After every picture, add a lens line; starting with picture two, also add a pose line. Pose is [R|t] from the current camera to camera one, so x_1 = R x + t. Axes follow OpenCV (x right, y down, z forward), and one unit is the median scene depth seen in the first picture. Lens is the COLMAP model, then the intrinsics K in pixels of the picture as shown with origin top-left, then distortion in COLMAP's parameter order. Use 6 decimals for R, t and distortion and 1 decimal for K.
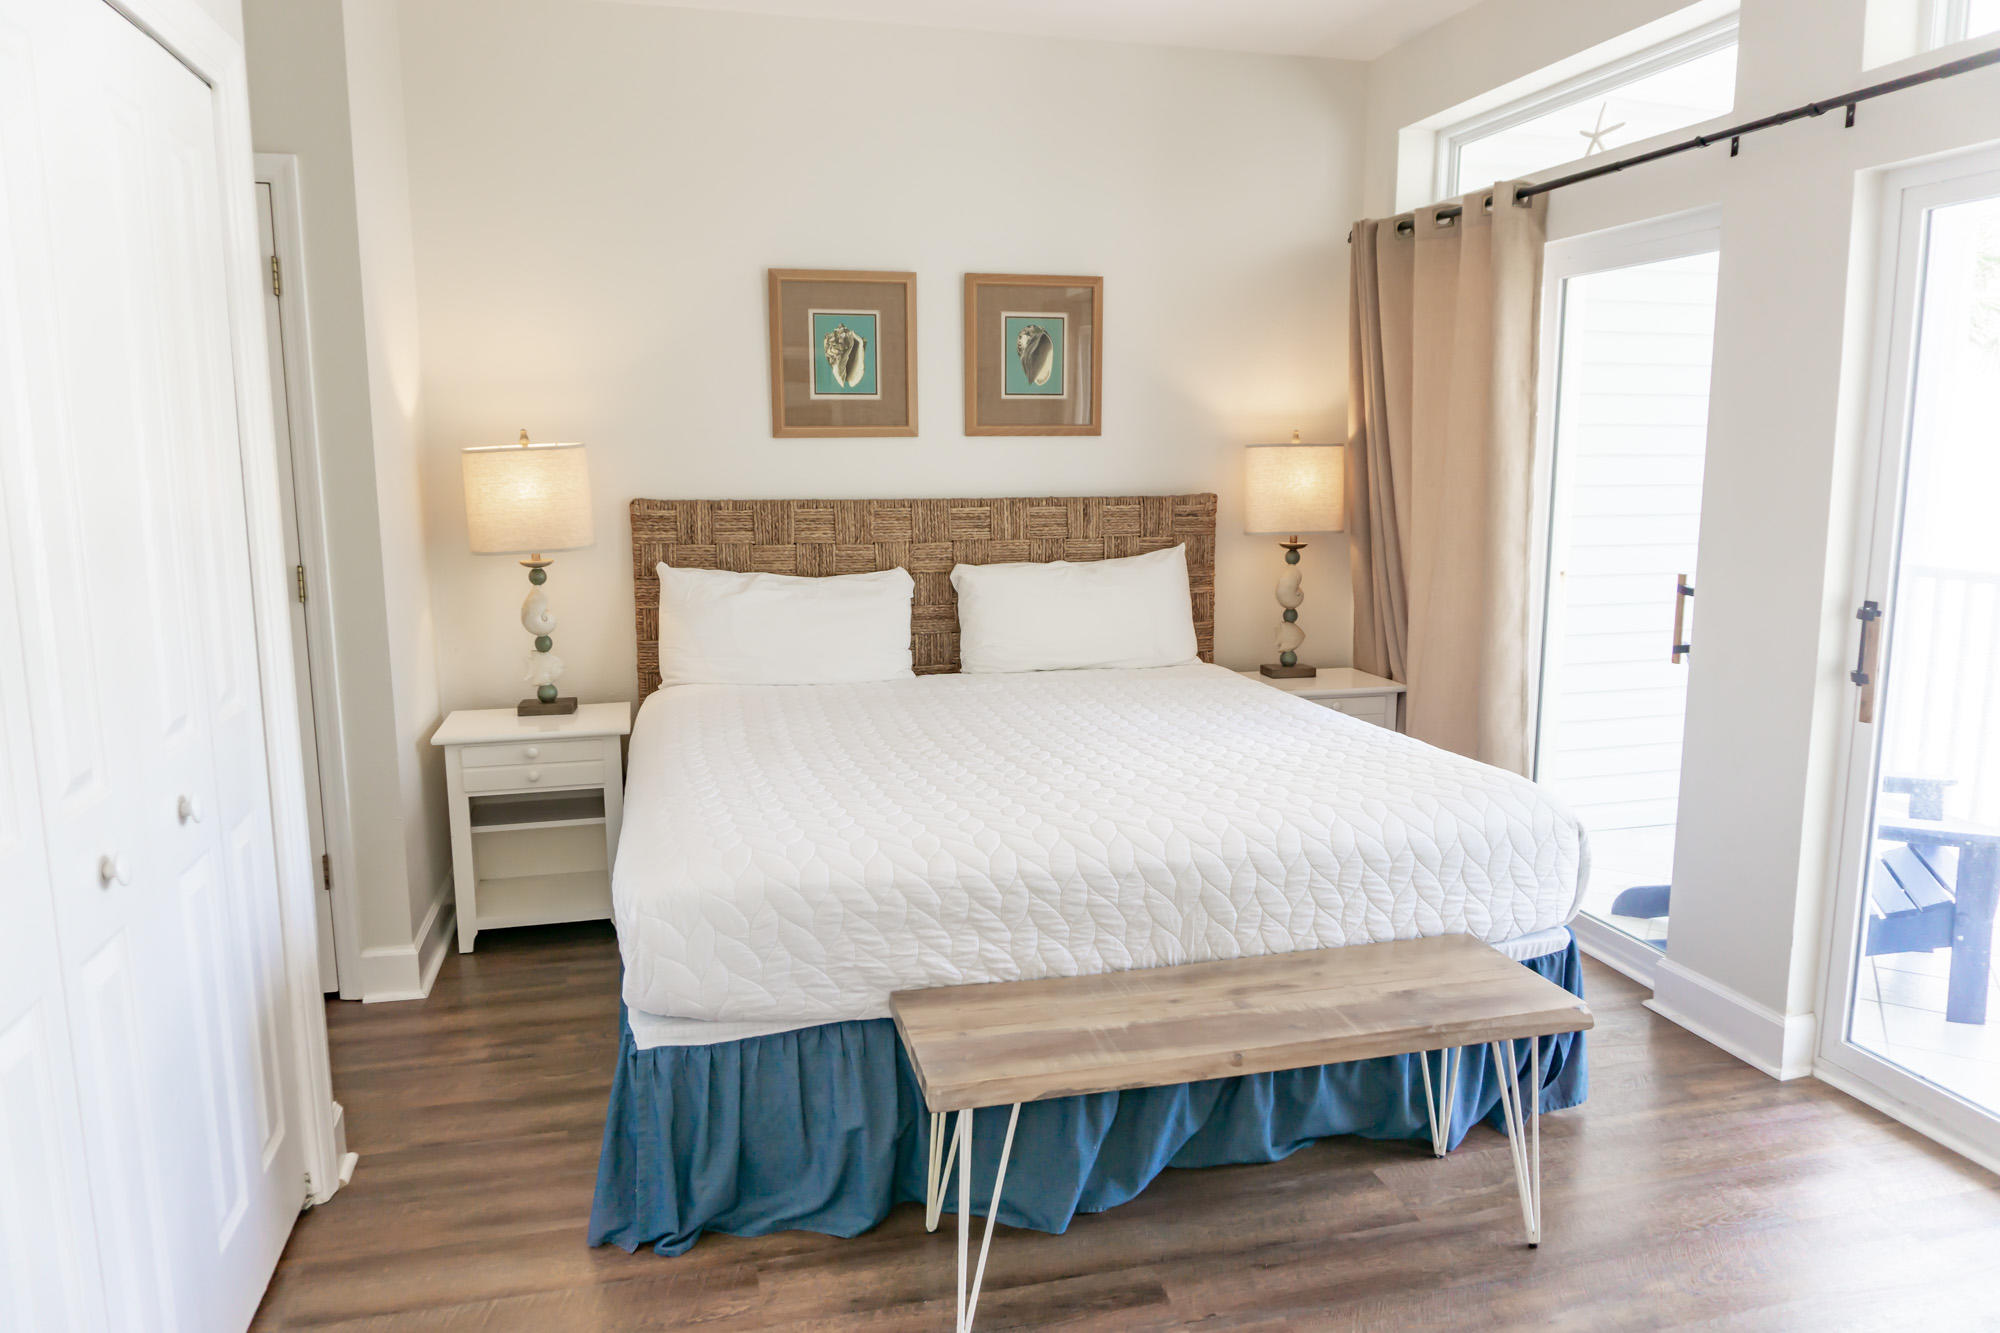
lens RADIAL K [[1332.0, 0, 1000.0], [0, 1332.0, 666.5], [0, 0, 1]] dist [-0.025459, 0.001540]
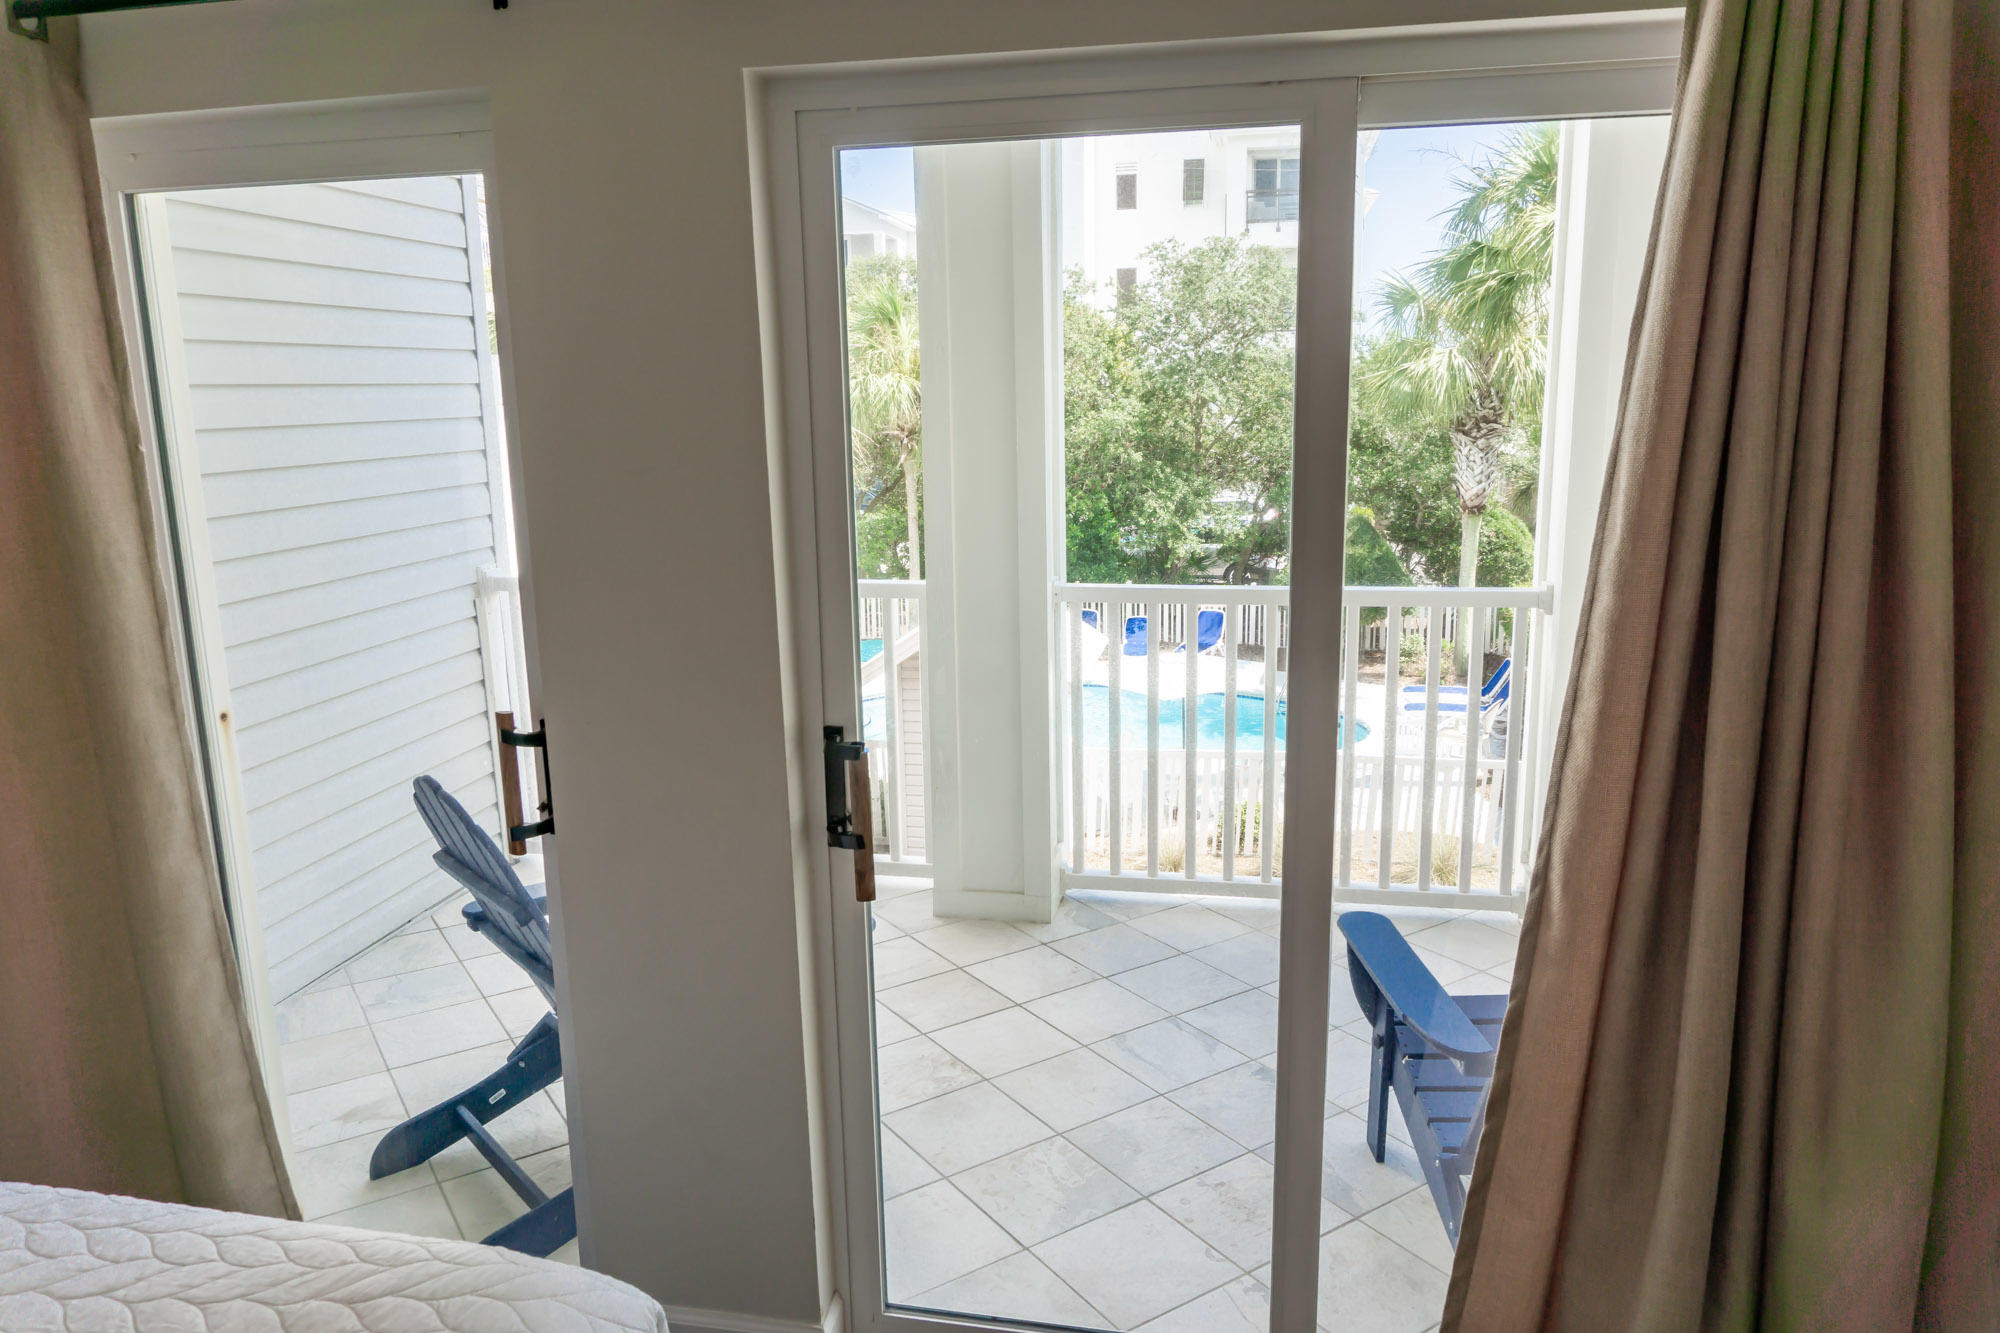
lens RADIAL K [[1332.0, 0, 1000.0], [0, 1332.0, 666.5], [0, 0, 1]] dist [-0.025459, 0.001540]
pose [[0.431733, -0.186727, 0.882462, 0.079708], [0.159307, 0.978743, 0.129161, -0.131839], [-0.887822, 0.084819, 0.452303, 0.517664]]
